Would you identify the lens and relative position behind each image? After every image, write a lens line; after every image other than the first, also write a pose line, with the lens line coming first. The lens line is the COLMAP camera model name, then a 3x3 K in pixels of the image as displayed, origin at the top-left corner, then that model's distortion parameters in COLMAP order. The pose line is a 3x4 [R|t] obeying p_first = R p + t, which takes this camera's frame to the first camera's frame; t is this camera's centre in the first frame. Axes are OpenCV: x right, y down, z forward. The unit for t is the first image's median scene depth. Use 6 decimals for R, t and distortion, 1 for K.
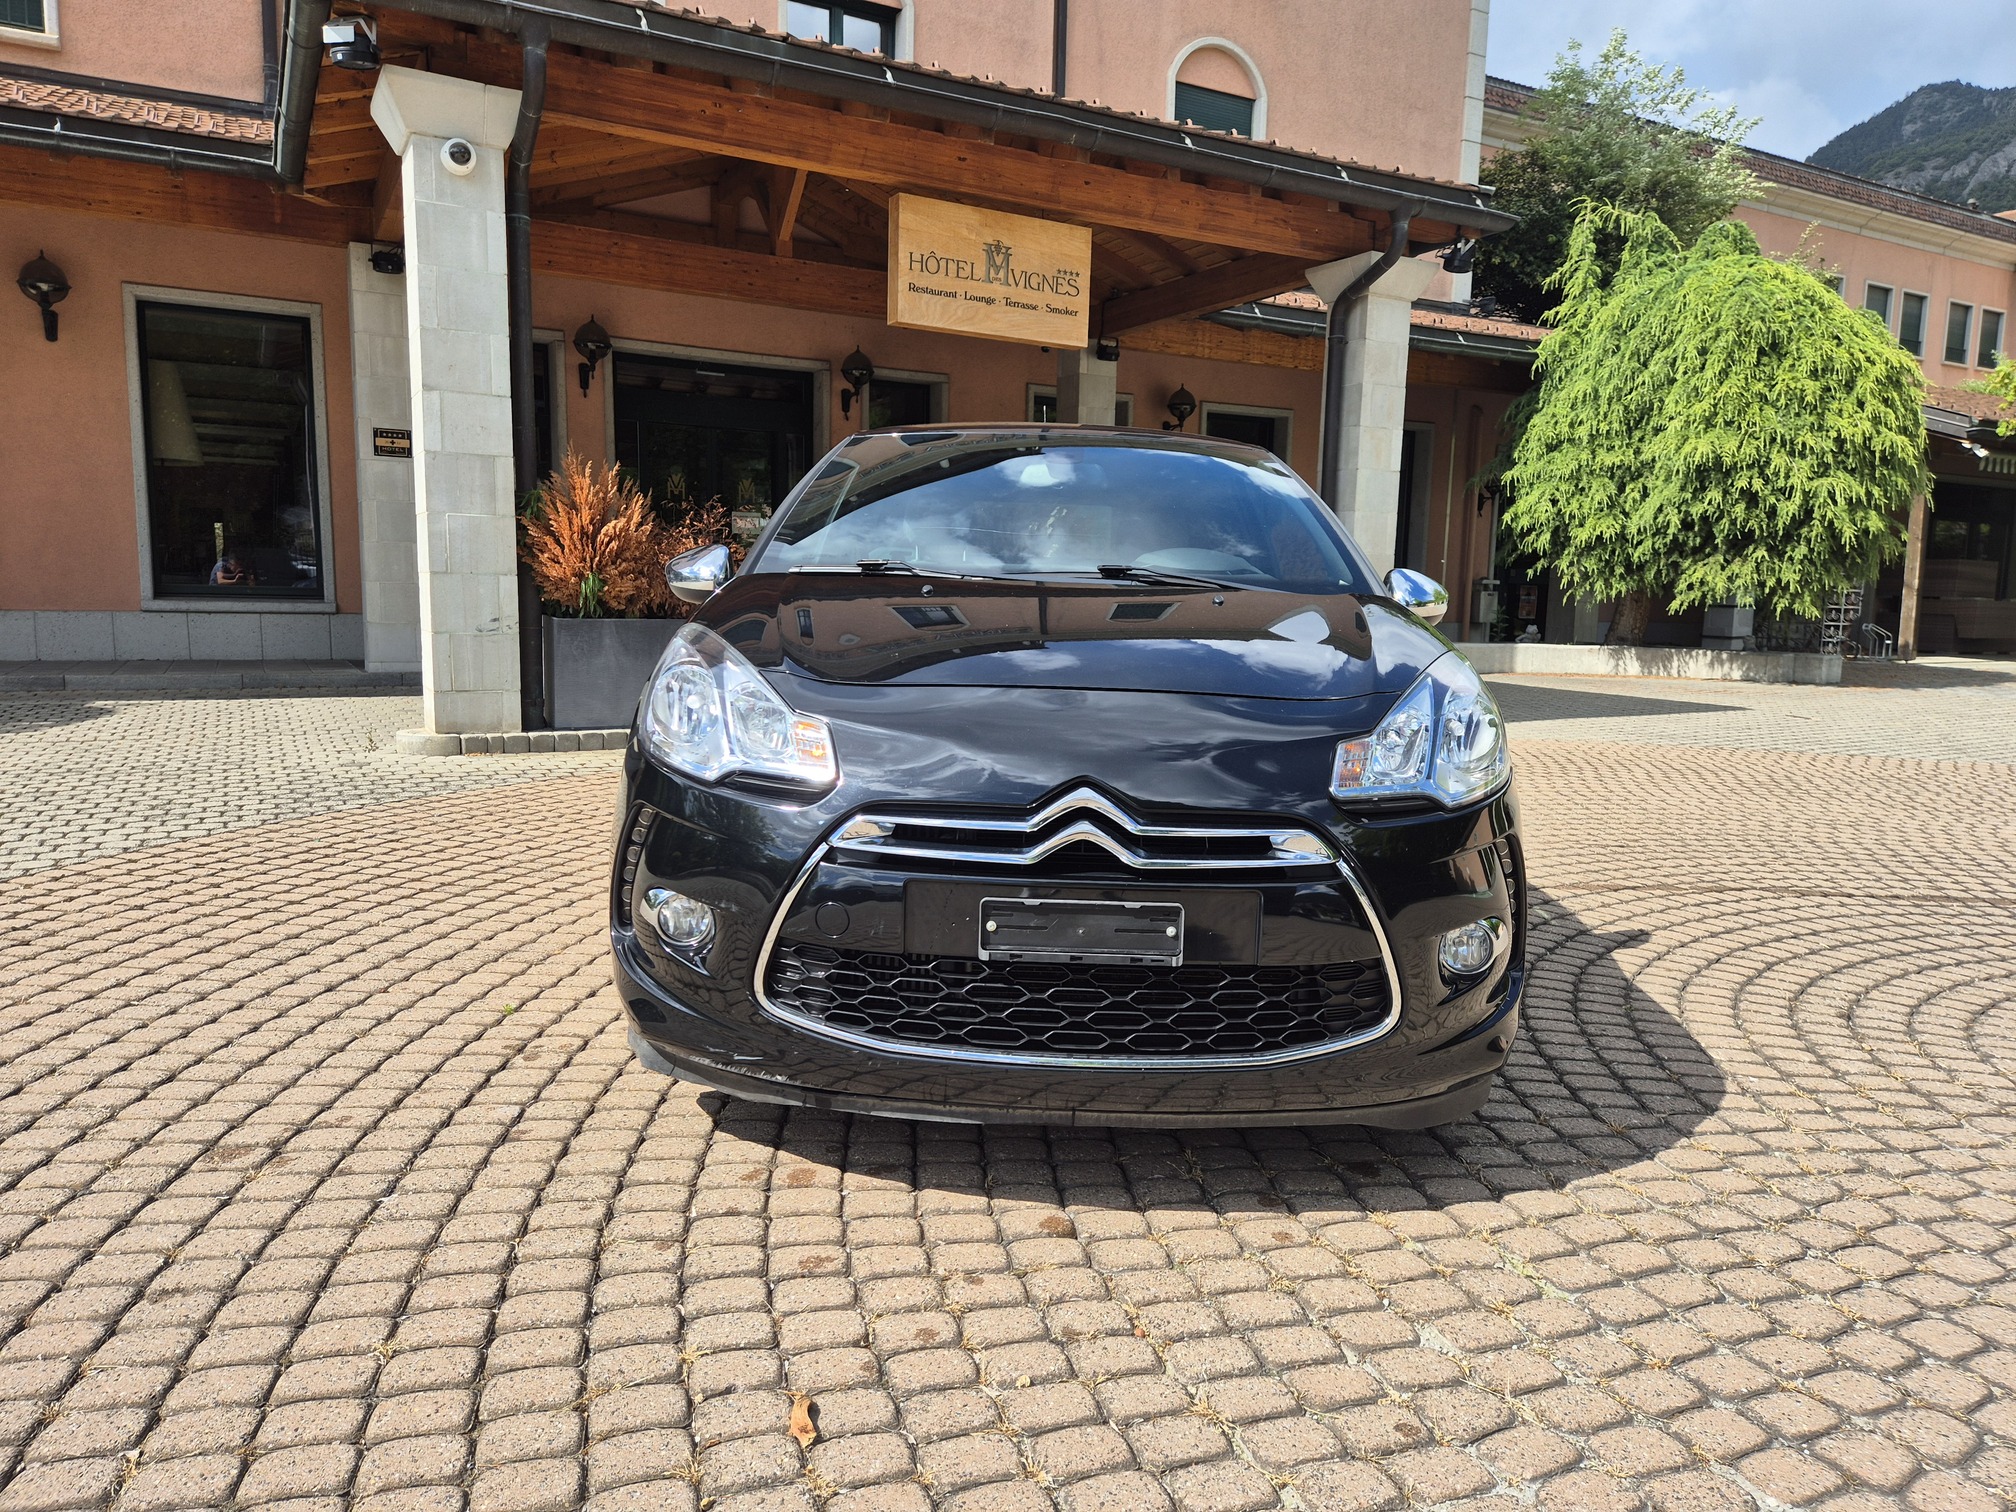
lens RADIAL K [[1335.6, 0, 1012.9], [0, 1335.6, 761.1], [0, 0, 1]] dist [0.076449, -0.069259]
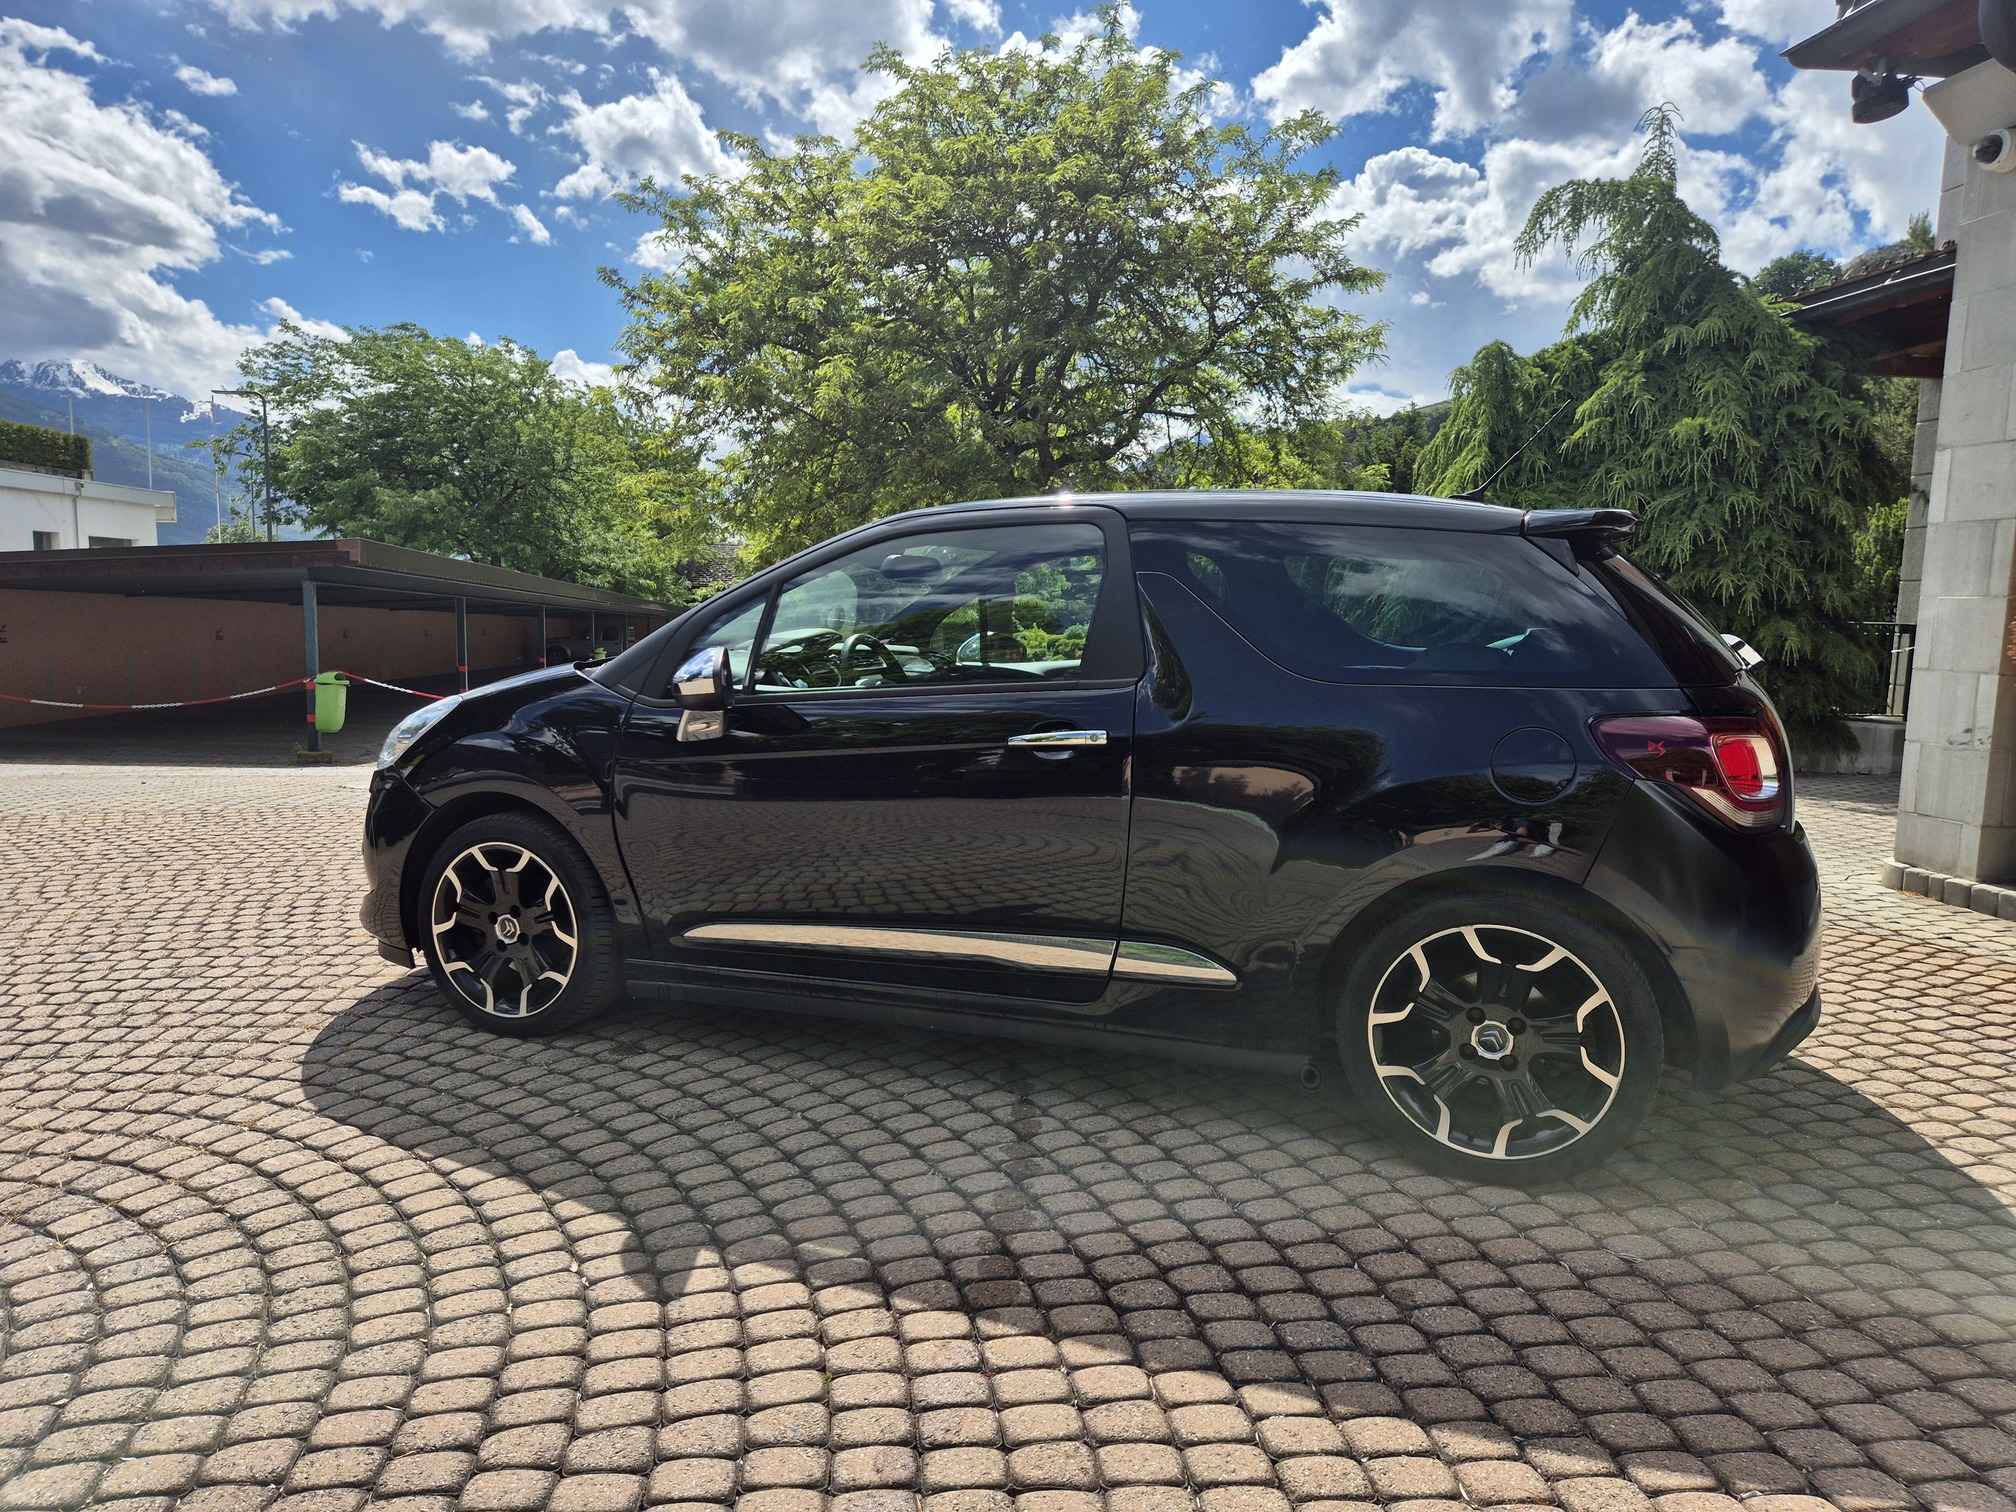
lens RADIAL K [[1353.9, 0, 996.0], [0, 1353.9, 780.2], [0, 0, 1]] dist [0.061570, -0.057305]
pose [[-0.371250, 0.086168, -0.924526, 0.465626], [-0.149240, 0.977202, 0.151006, -0.095003], [0.916461, 0.194038, -0.349927, 0.648707]]
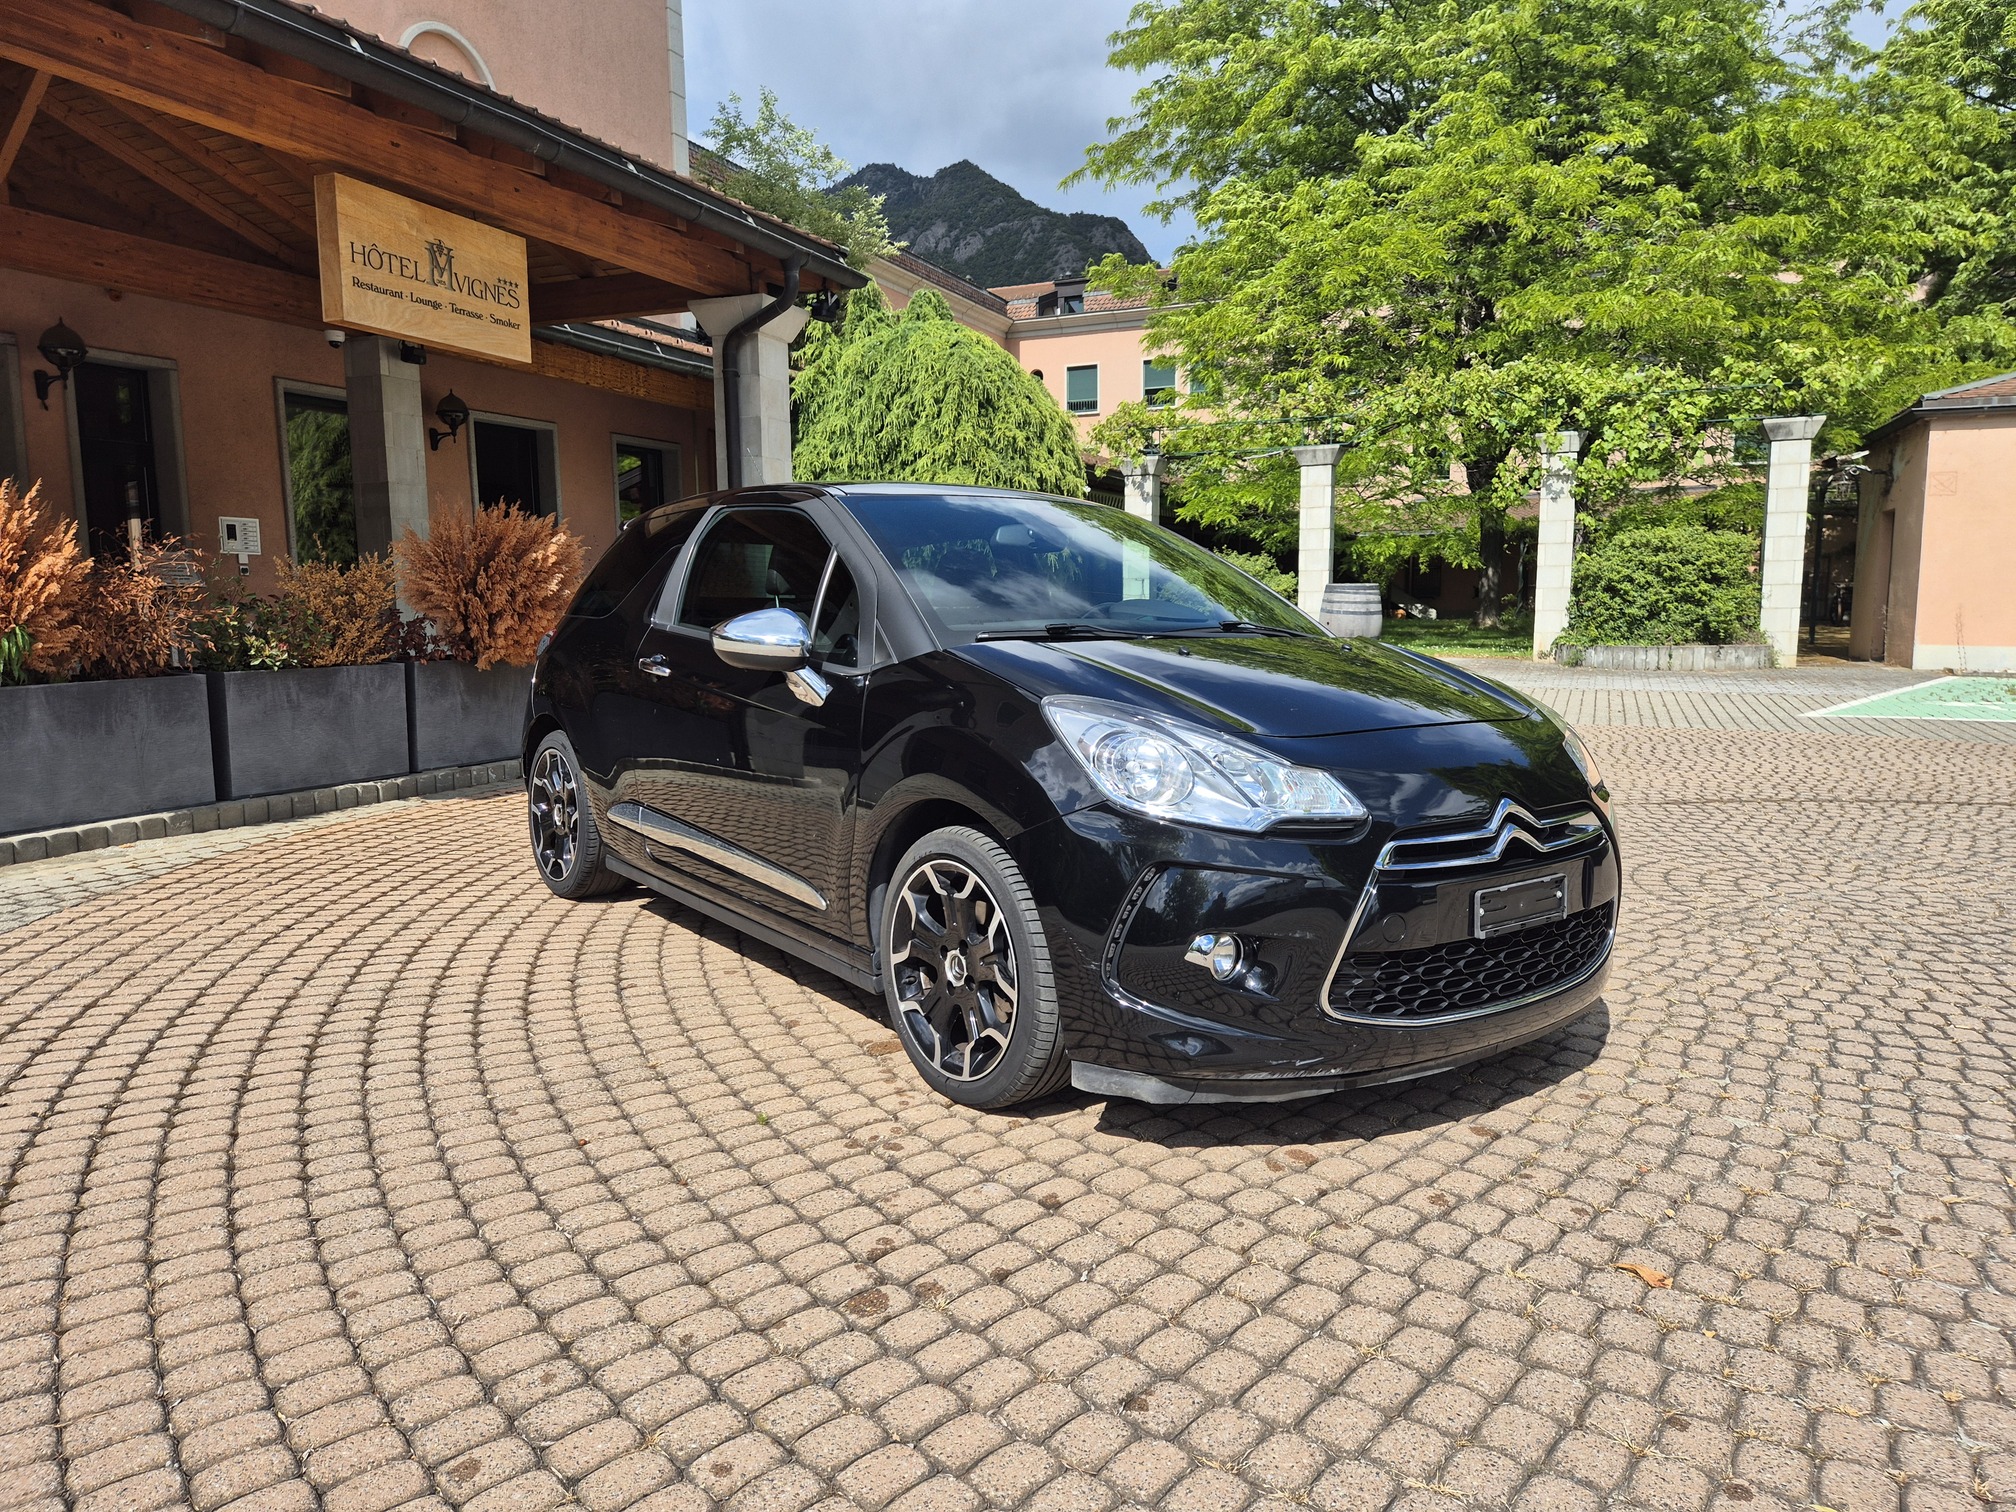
lens RADIAL K [[1335.6, 0, 1012.9], [0, 1335.6, 761.1], [0, 0, 1]] dist [0.076449, -0.069259]
pose [[0.793021, -0.099900, 0.600948, -0.288431], [0.101930, 0.994315, 0.030784, -0.027457], [-0.600607, 0.036842, 0.798695, 0.054400]]
